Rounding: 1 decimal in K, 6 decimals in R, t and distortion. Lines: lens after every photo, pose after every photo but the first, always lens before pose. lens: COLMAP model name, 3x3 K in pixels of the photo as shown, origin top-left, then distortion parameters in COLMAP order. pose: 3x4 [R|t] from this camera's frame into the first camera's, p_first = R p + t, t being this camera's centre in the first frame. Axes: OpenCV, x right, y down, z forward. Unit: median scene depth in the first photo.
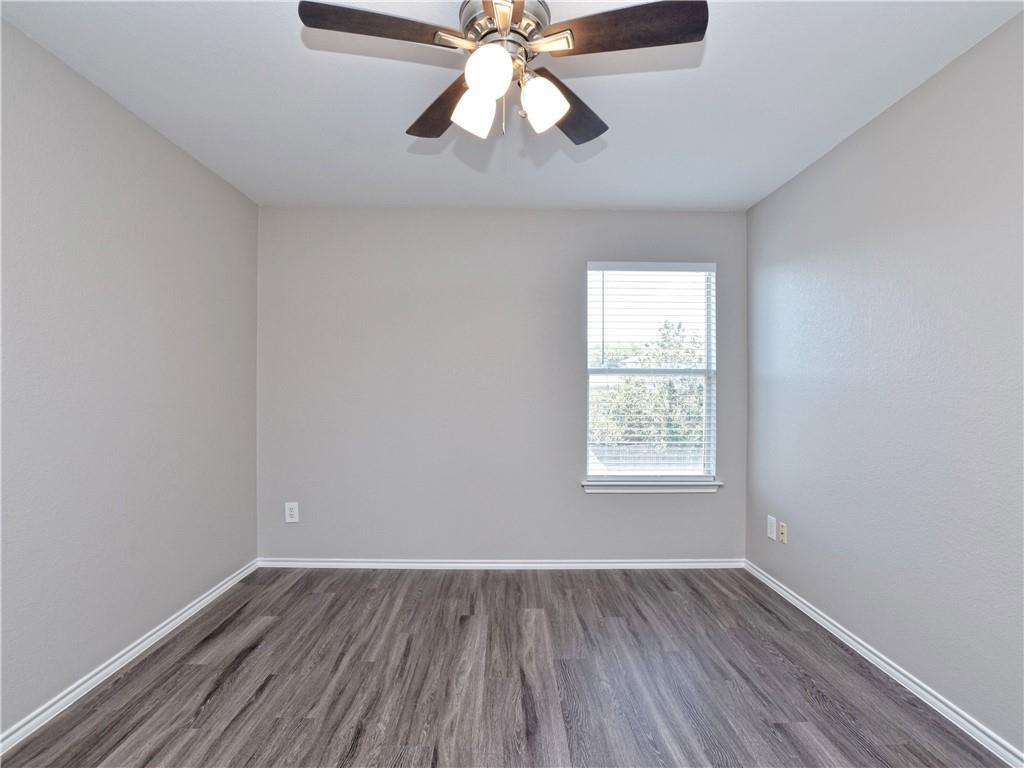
lens RADIAL K [[506.0, 0, 514.3], [0, 506.0, 385.0], [0, 0, 1]] dist [-0.033086, 0.002840]
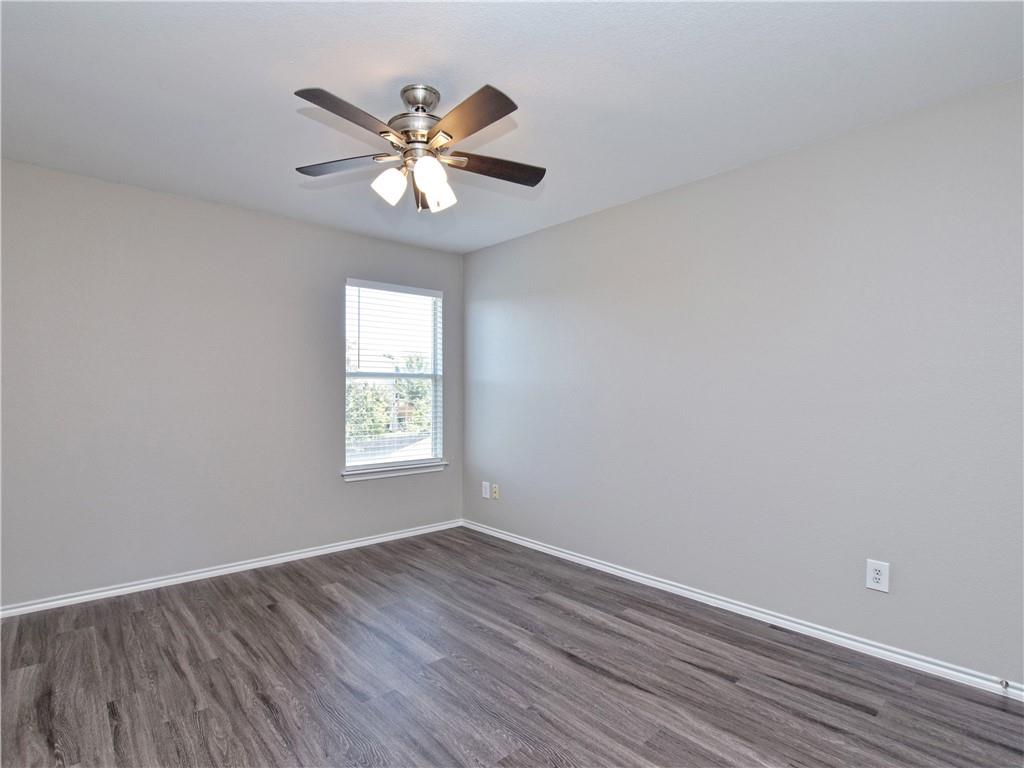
lens RADIAL K [[506.0, 0, 514.3], [0, 506.0, 385.0], [0, 0, 1]] dist [-0.033086, 0.002840]
pose [[0.764969, -0.000100, 0.644067, -0.333257], [0.001001, 0.999999, -0.001033, -0.002726], [-0.644066, 0.001435, 0.764969, -0.120312]]
